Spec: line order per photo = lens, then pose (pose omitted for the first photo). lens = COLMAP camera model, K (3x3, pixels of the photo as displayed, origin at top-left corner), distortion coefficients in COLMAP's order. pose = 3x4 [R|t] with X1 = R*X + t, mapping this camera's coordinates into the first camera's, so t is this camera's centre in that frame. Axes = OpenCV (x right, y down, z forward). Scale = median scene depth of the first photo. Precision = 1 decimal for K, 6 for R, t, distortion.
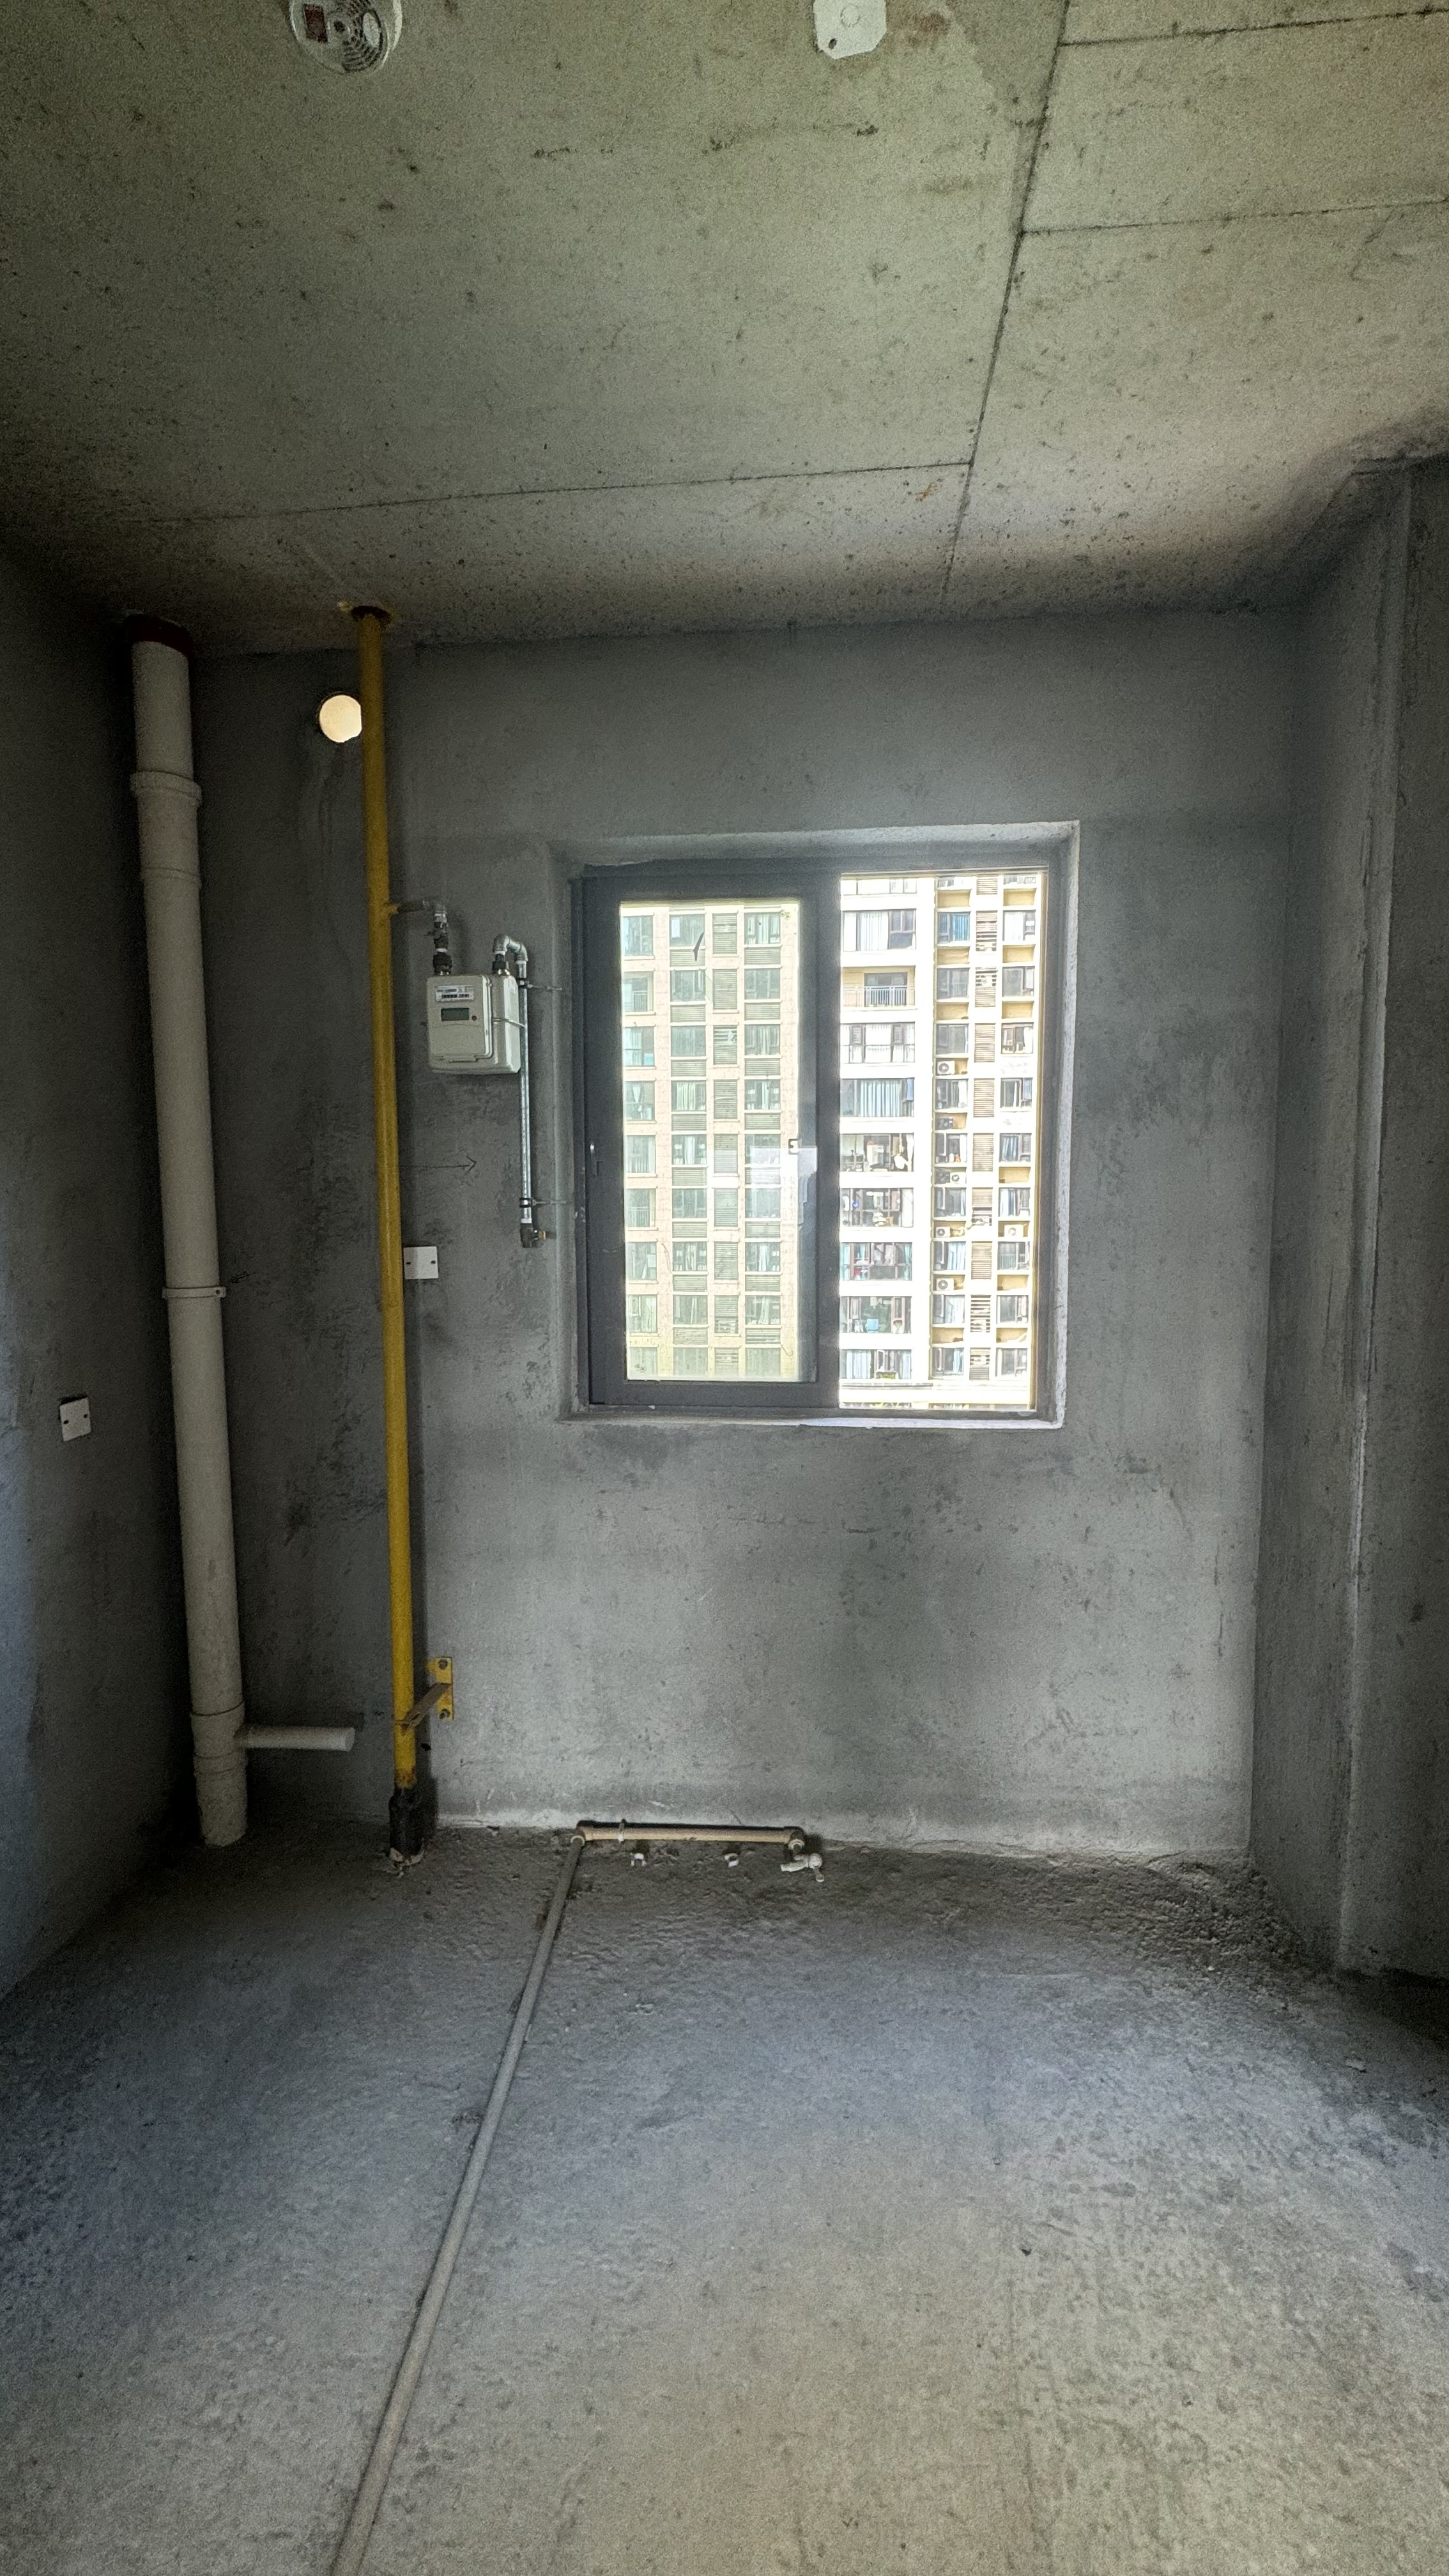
lens RADIAL K [[1051.1, 0, 727.4], [0, 1051.1, 1294.4], [0, 0, 1]] dist [-0.000760, -0.000075]
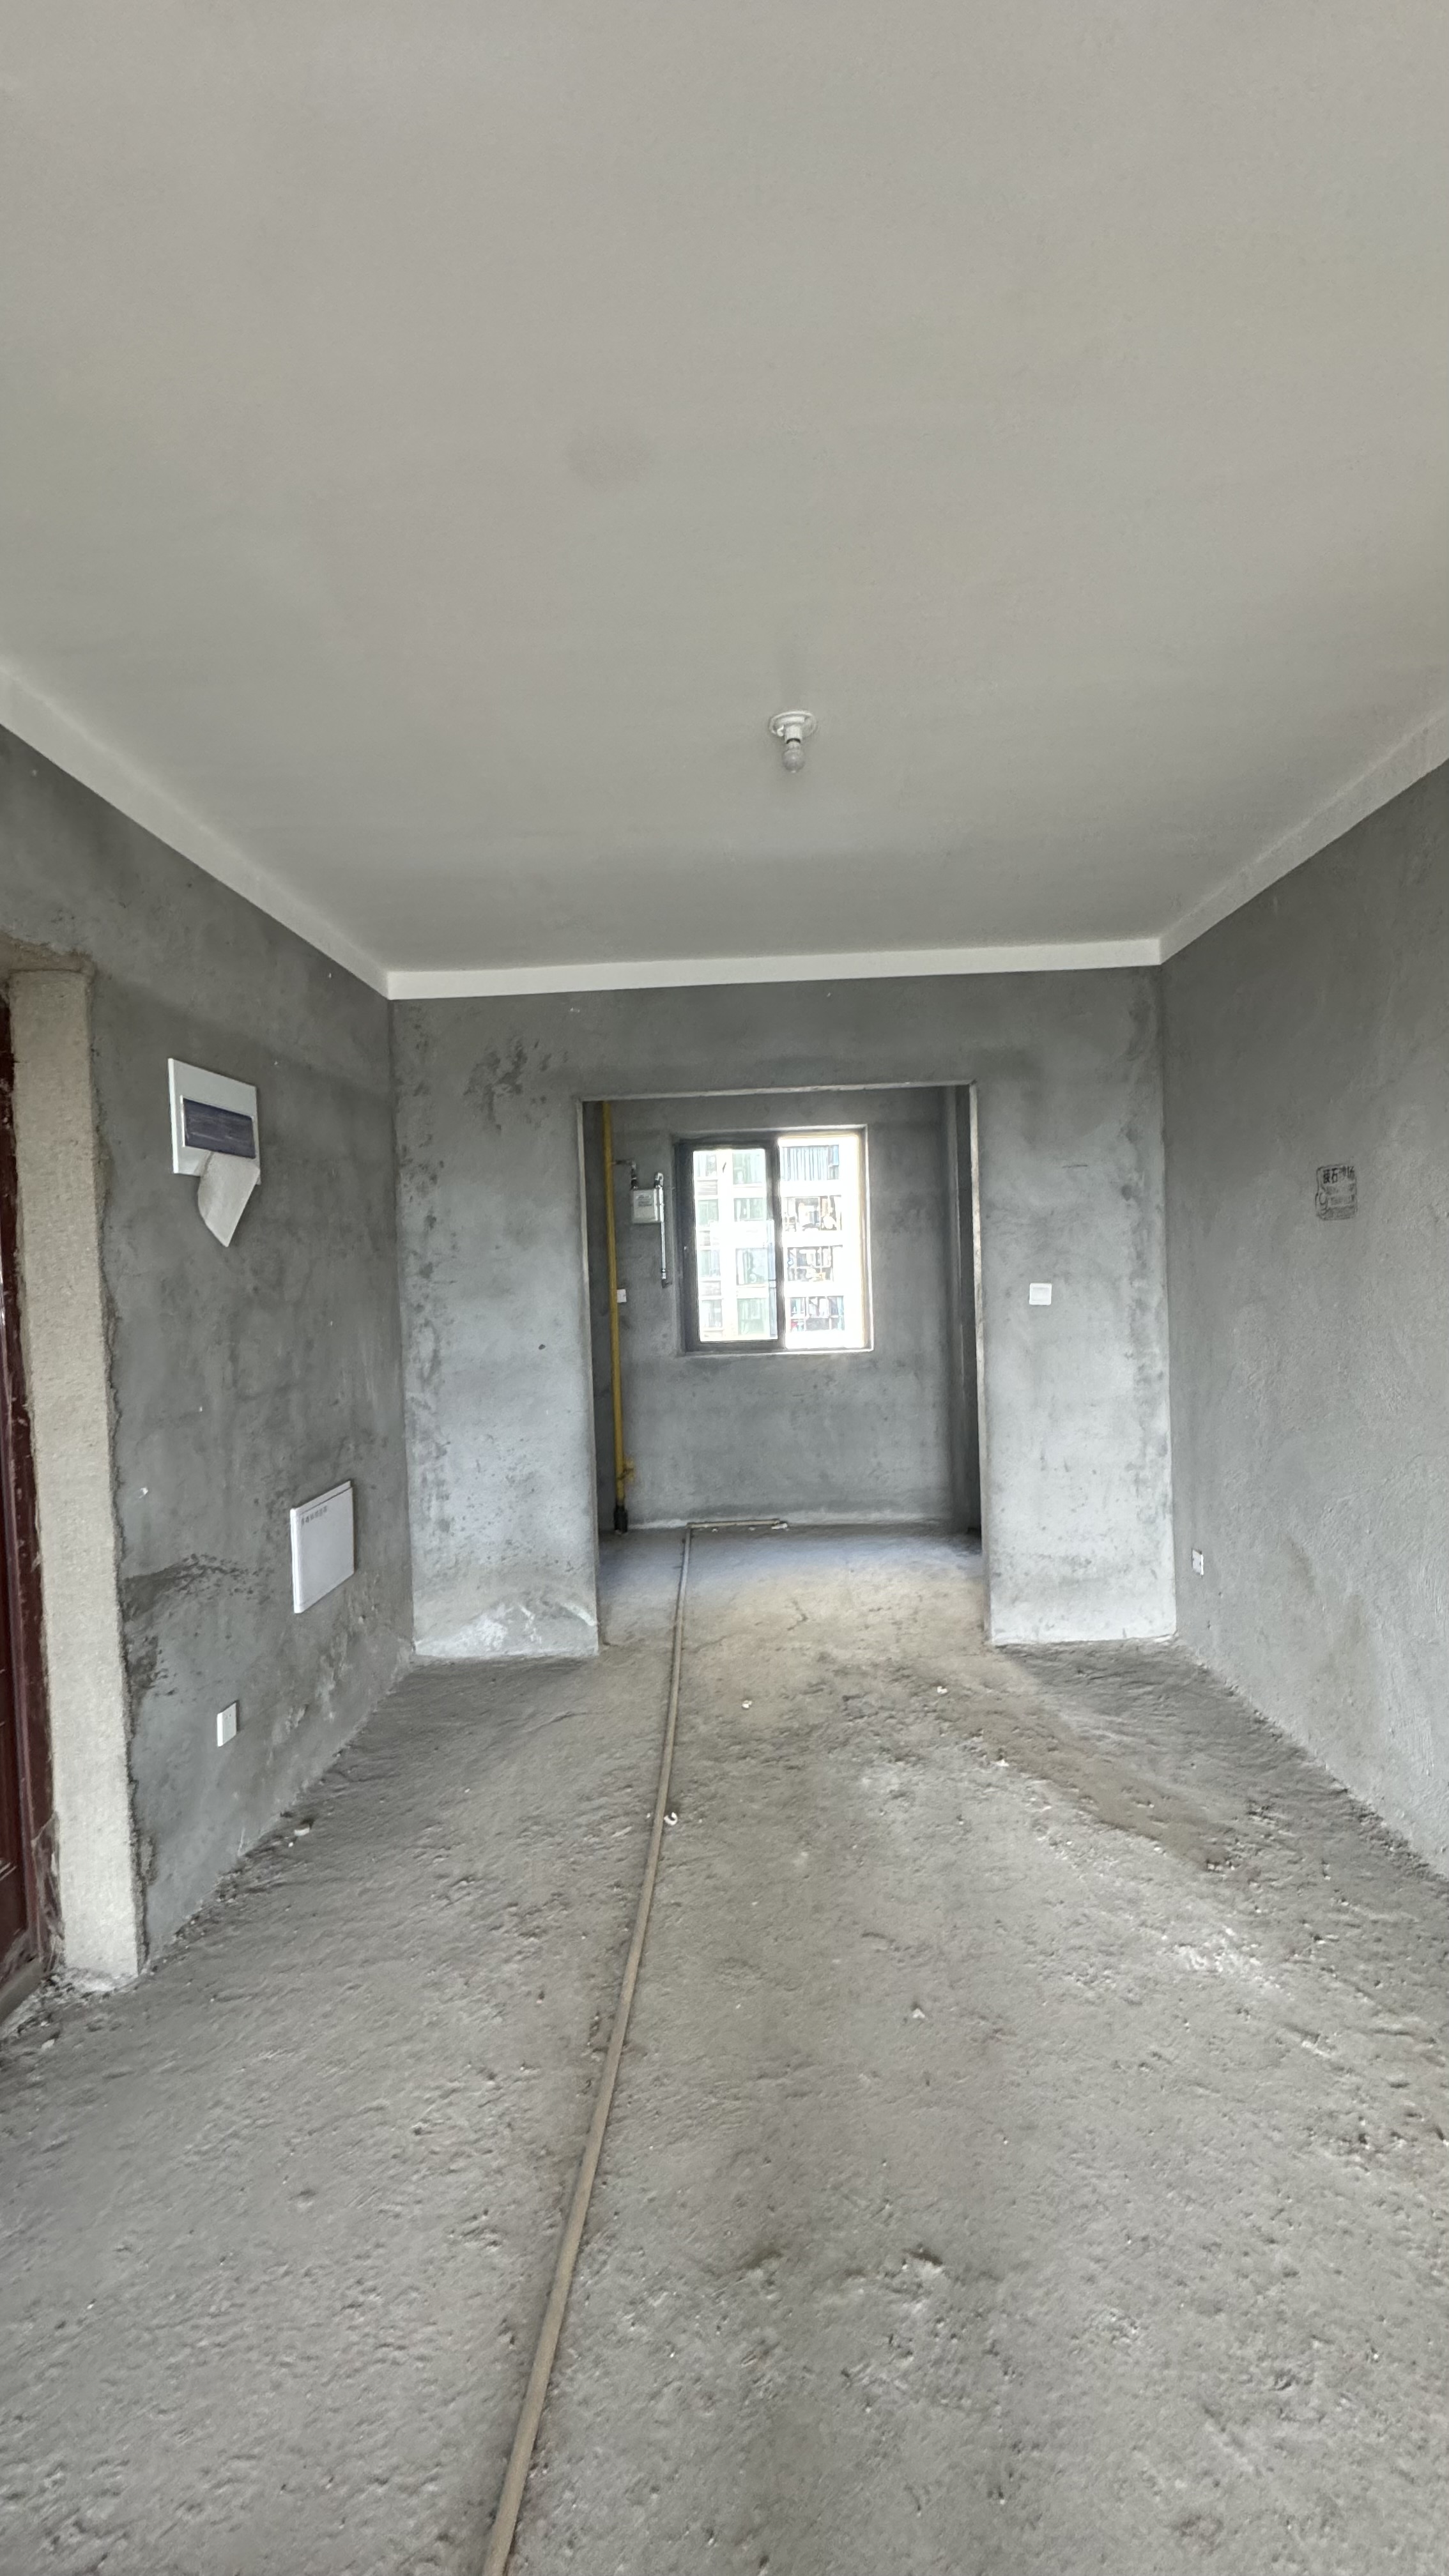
lens RADIAL K [[1051.1, 0, 721.7], [0, 1051.1, 1285.1], [0, 0, 1]] dist [-0.000760, -0.000075]
pose [[0.997946, -0.032942, 0.054940, -0.183929], [0.036475, 0.997246, -0.064581, 0.114808], [-0.052661, 0.066452, 0.996399, -1.513775]]
